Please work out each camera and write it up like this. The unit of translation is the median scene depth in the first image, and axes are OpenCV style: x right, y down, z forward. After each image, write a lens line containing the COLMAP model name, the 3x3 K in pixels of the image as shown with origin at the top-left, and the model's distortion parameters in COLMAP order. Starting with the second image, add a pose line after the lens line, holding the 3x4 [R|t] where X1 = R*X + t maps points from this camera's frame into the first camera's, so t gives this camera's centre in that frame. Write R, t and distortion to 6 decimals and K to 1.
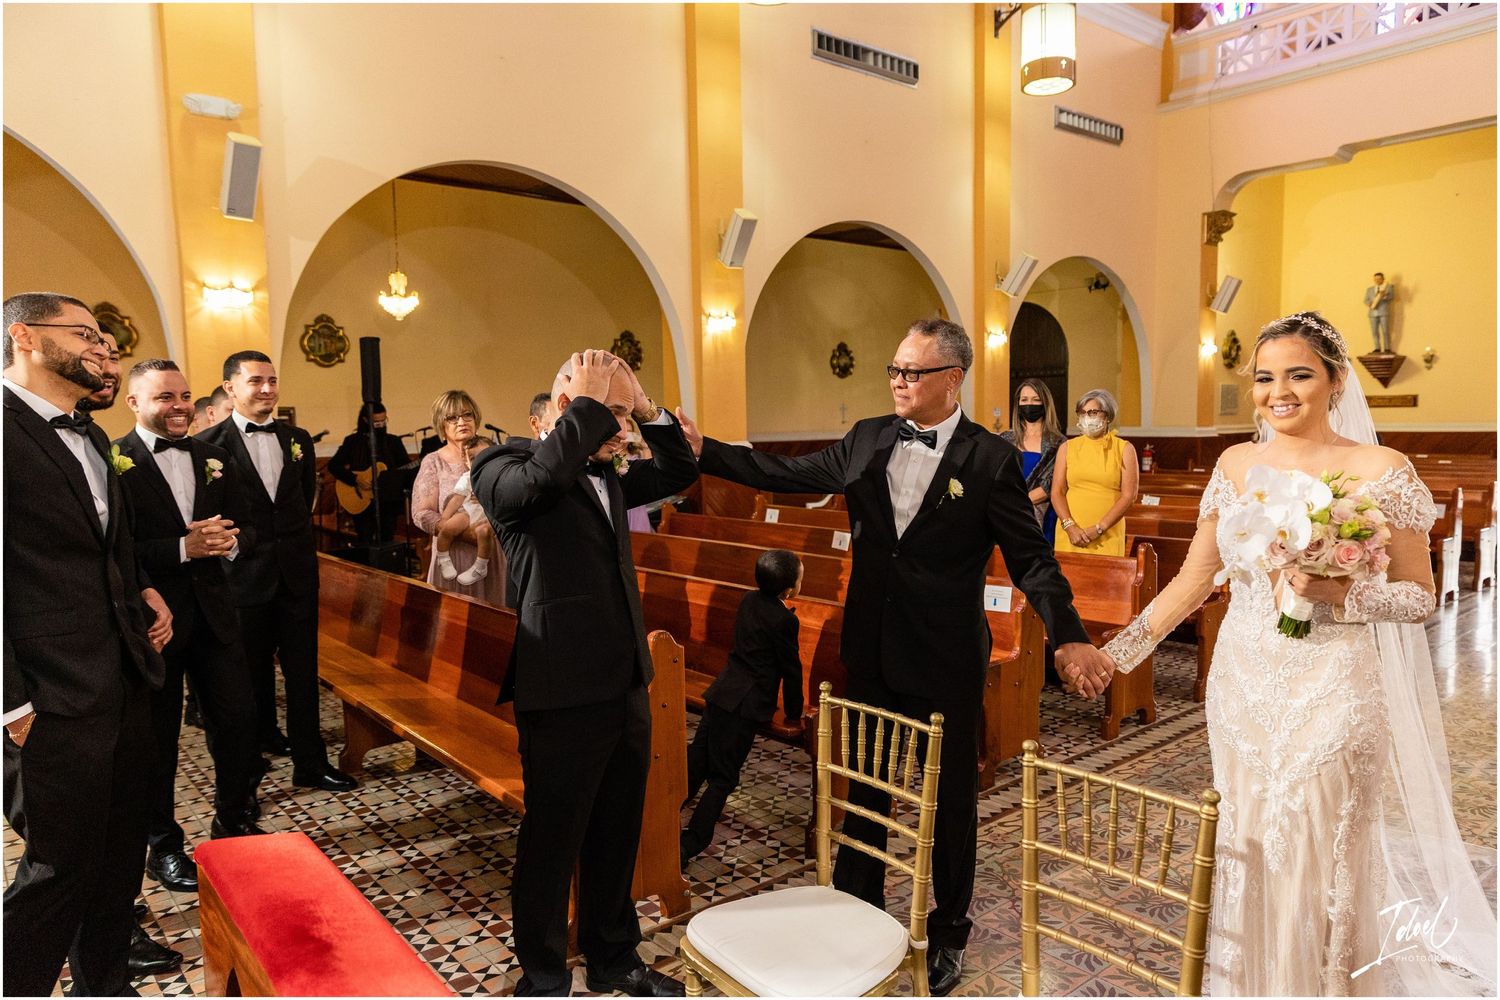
lens RADIAL K [[983.0, 0, 748.3], [0, 983.0, 503.0], [0, 0, 1]] dist [0.004099, 0.000355]
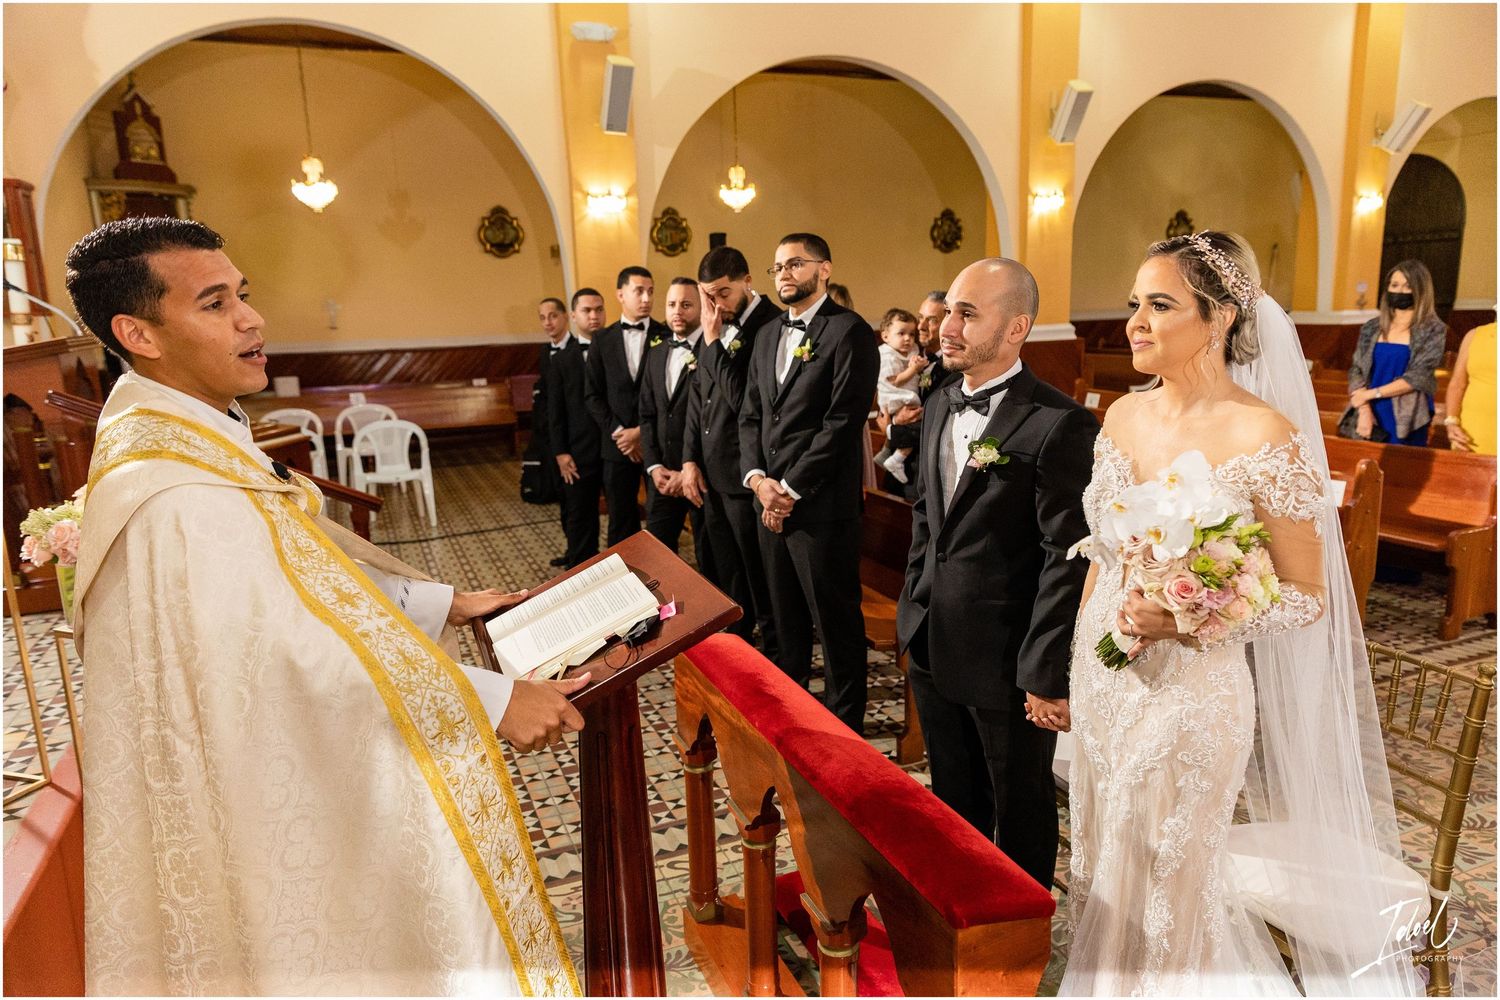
lens RADIAL K [[983.0, 0, 748.3], [0, 983.0, 503.0], [0, 0, 1]] dist [0.004099, 0.000355]
pose [[0.952853, 0.048279, -0.299566, -0.004729], [-0.010116, 0.991766, 0.127661, -0.007657], [0.303263, -0.118612, 0.945496, -0.070199]]
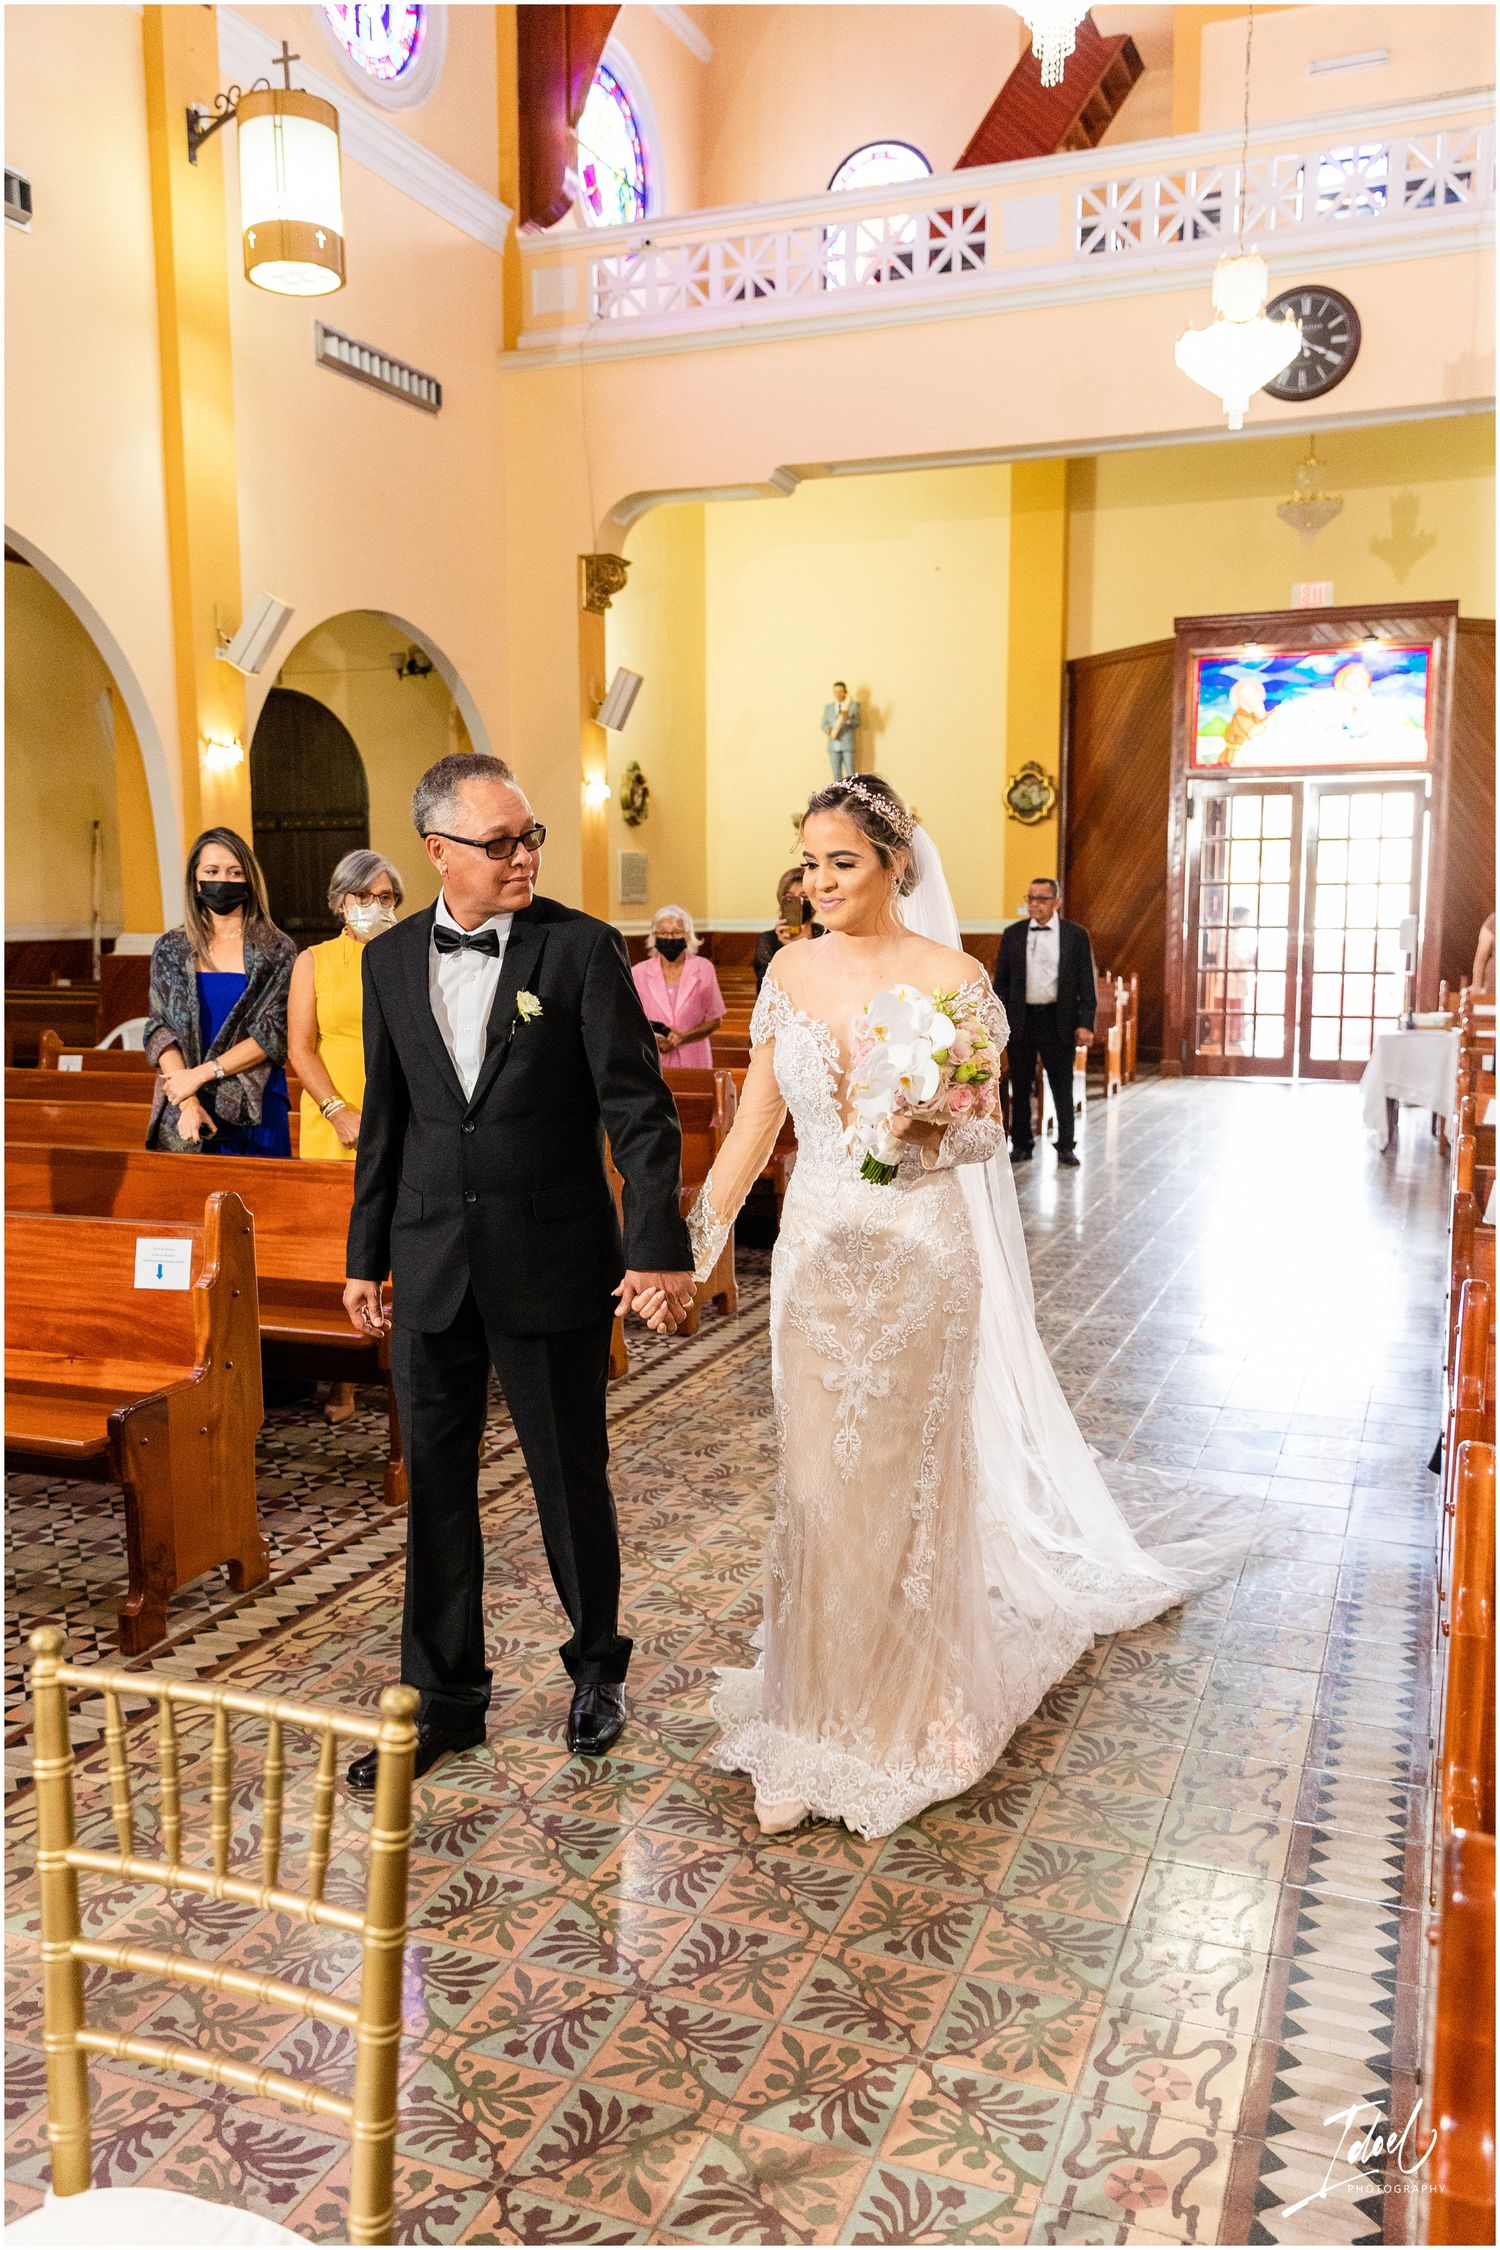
lens RADIAL K [[1774.0, 0, 742.7], [0, 1774.0, 1135.4], [0, 0, 1]] dist [0.012189, 0.005226]
pose [[0.876504, -0.050583, 0.478731, 0.044317], [0.030135, 0.998279, 0.050305, -0.002590], [-0.480451, -0.029666, 0.876520, 0.036097]]
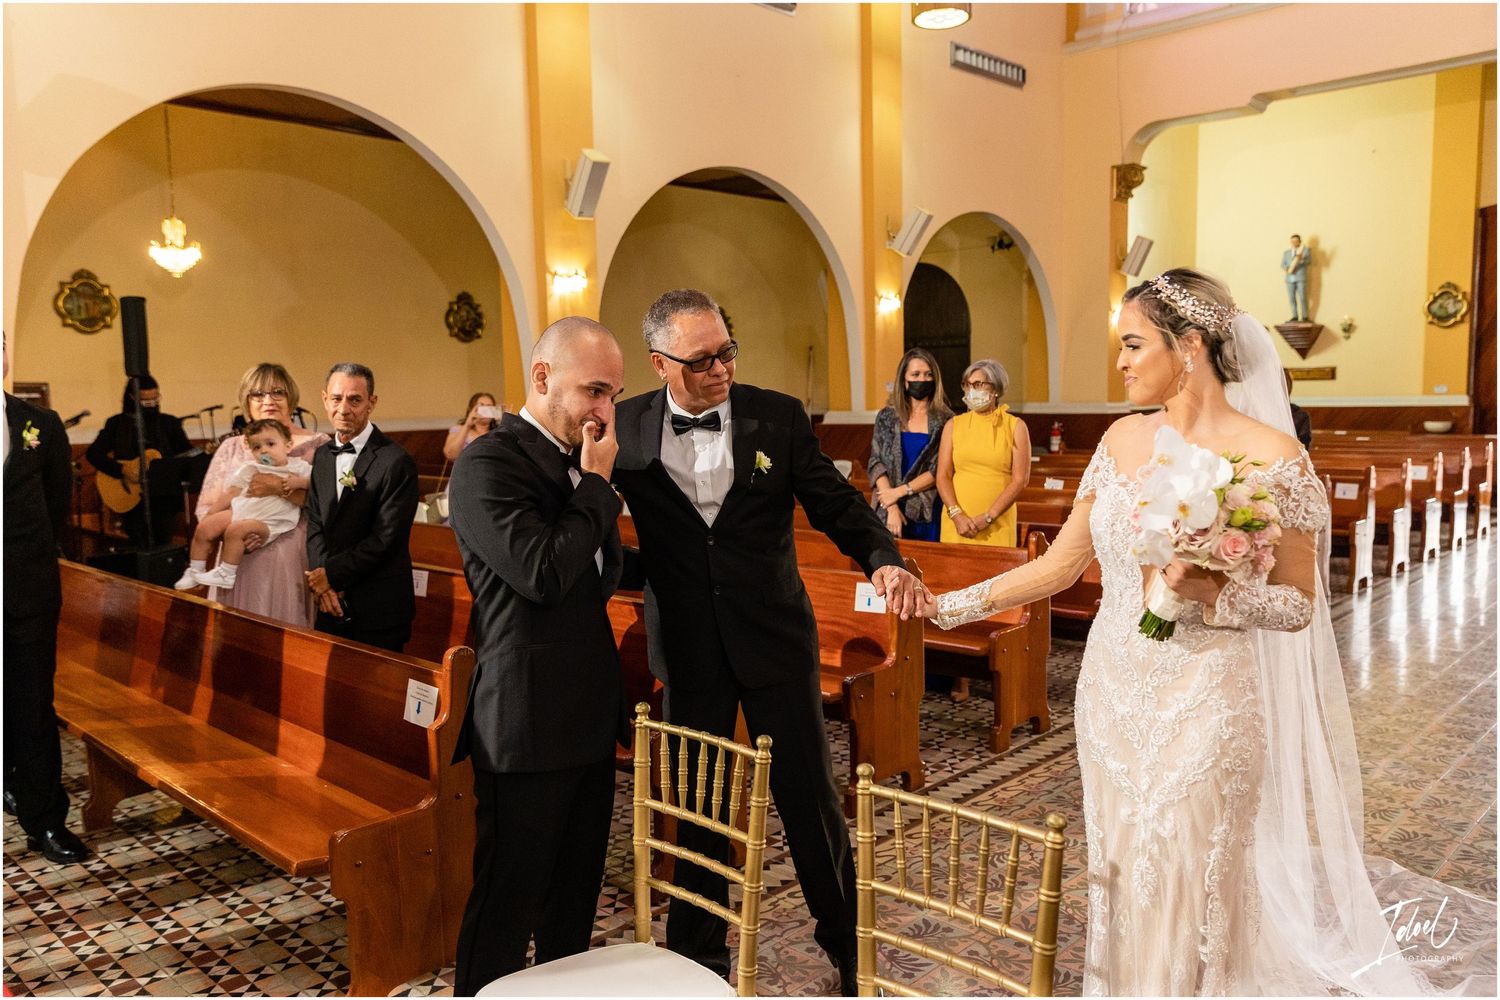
lens RADIAL K [[1124.2, 0, 745.7], [0, 1124.2, 505.5], [0, 0, 1]] dist [-0.000669, 0.004737]
pose [[0.994045, -0.014235, 0.108040, 0.018634], [0.012912, 0.999833, 0.012932, 0.000209], [-0.108206, -0.011460, 0.994062, 0.008418]]
